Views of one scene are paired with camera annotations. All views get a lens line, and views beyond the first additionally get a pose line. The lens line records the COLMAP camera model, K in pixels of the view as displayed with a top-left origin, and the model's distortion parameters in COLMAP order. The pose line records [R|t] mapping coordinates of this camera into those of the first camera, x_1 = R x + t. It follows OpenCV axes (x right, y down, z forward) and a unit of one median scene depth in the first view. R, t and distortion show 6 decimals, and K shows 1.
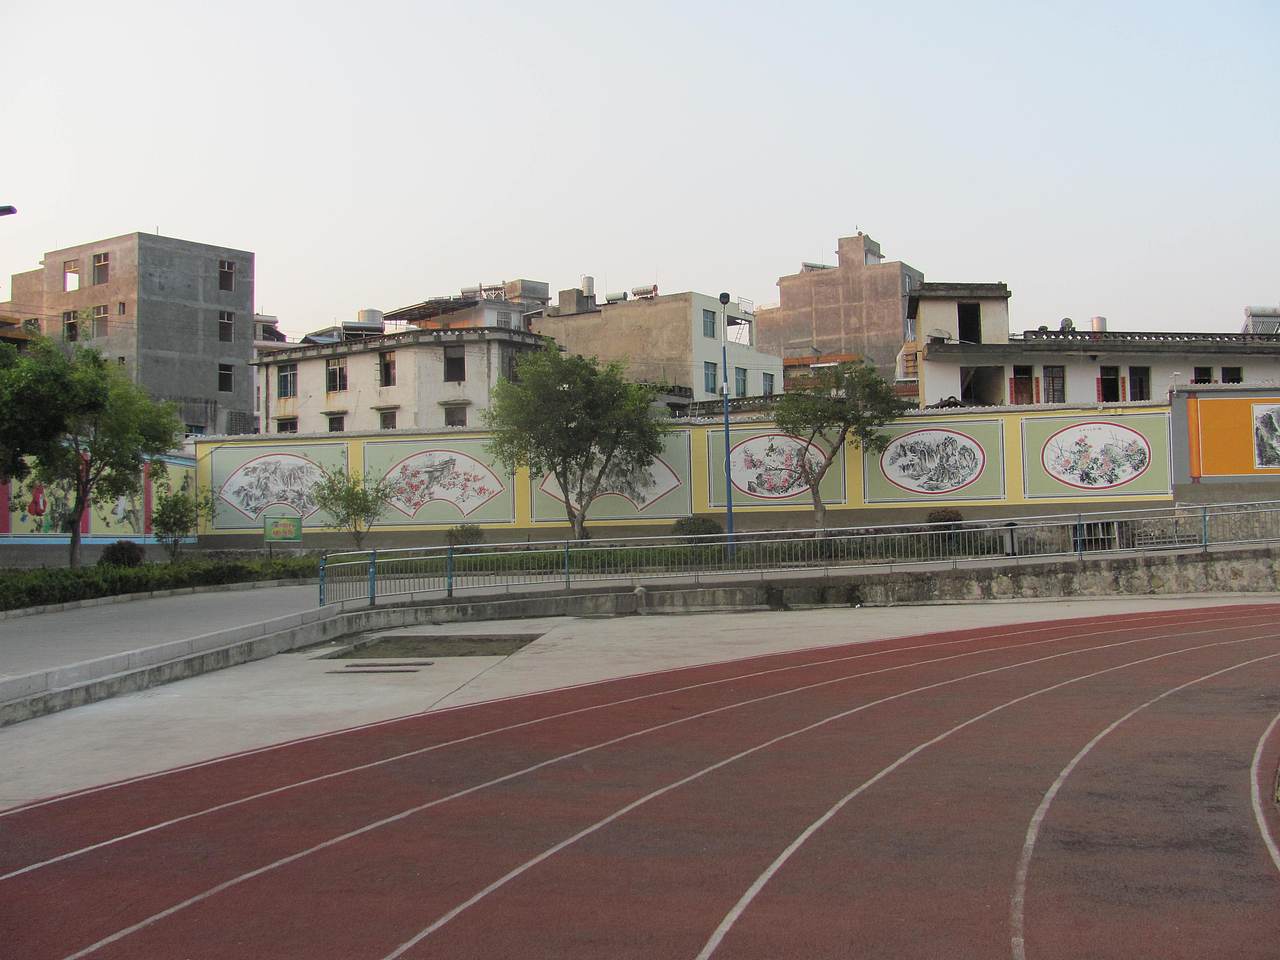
lens RADIAL K [[1348.7, 0, 645.4], [0, 1348.7, 485.5], [0, 0, 1]] dist [-0.223025, 0.310649]
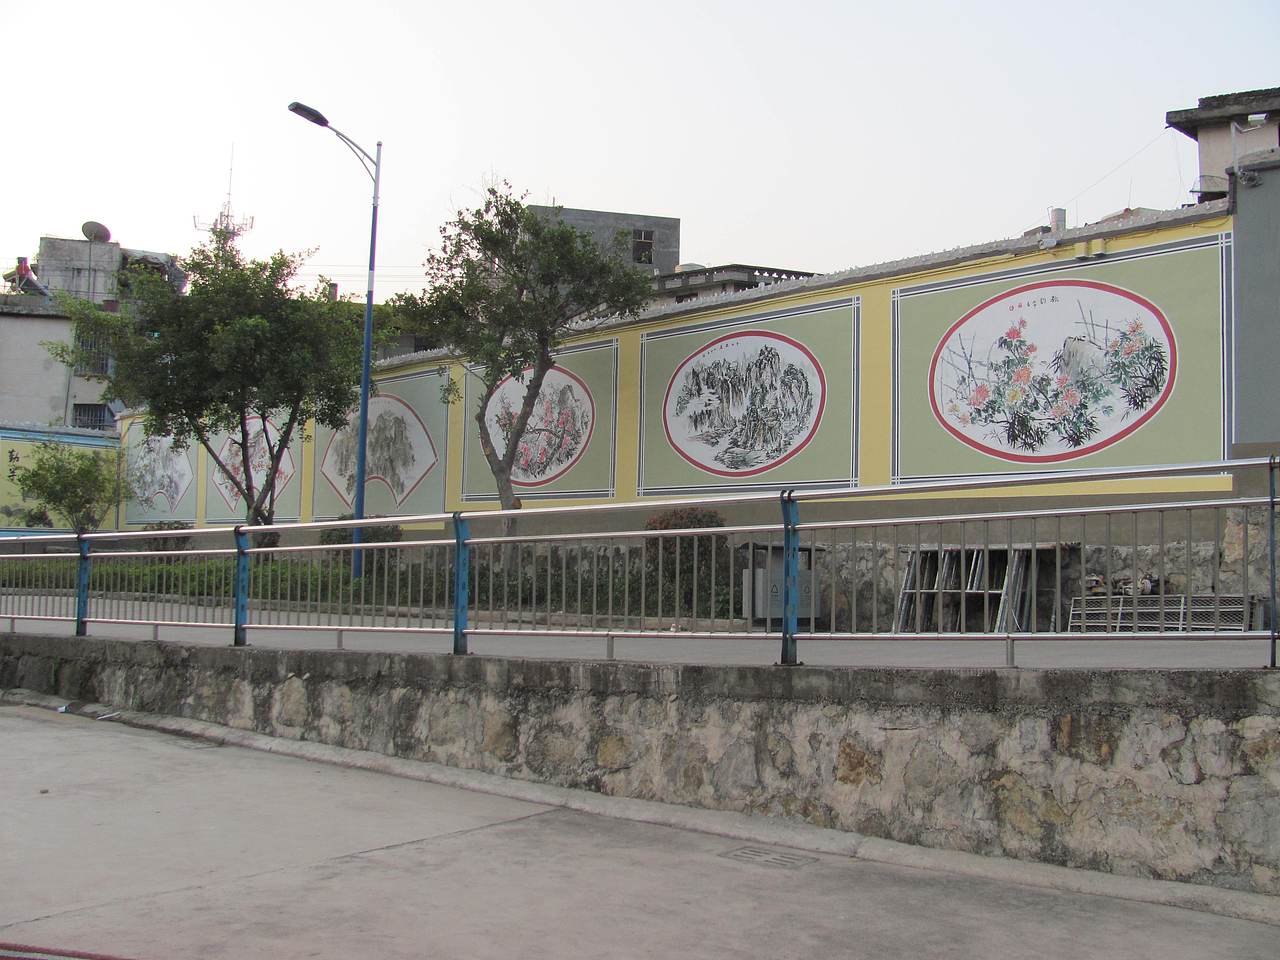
lens RADIAL K [[1348.7, 0, 645.4], [0, 1348.7, 485.5], [0, 0, 1]] dist [-0.223025, 0.310649]
pose [[0.806306, 0.005113, -0.591477, 0.475957], [-0.011540, 0.999908, -0.007088, 0.013675], [0.591386, 0.012541, 0.806291, 0.637370]]
